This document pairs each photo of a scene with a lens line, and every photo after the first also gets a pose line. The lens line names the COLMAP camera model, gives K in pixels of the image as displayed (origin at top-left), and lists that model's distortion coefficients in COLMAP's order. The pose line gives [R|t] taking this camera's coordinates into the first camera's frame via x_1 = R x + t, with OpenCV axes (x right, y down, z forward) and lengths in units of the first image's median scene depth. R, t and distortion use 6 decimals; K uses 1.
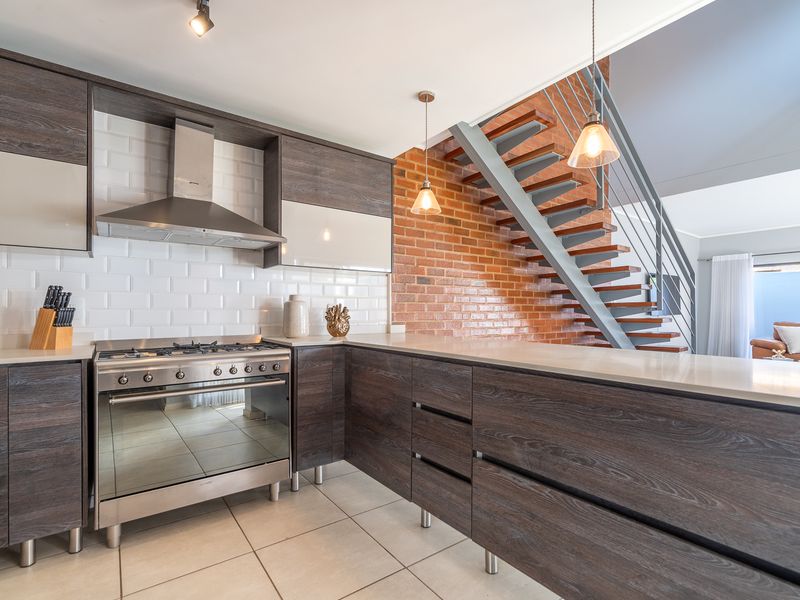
lens RADIAL K [[396.5, 0, 420.6], [0, 396.5, 313.3], [0, 0, 1]] dist [0.000843, -0.000038]
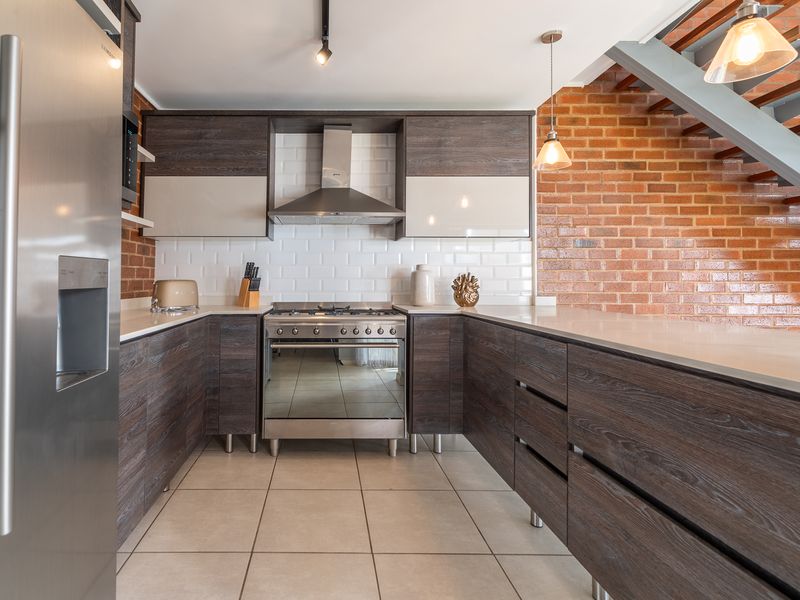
lens RADIAL K [[513.7, 0, 399.1], [0, 513.7, 265.6], [0, 0, 1]] dist [0.003179, -0.002025]
pose [[0.791295, -0.019128, -0.611136, 0.485438], [-0.004524, 0.999300, -0.037136, 0.006656], [0.611418, 0.032150, 0.790654, -0.104514]]
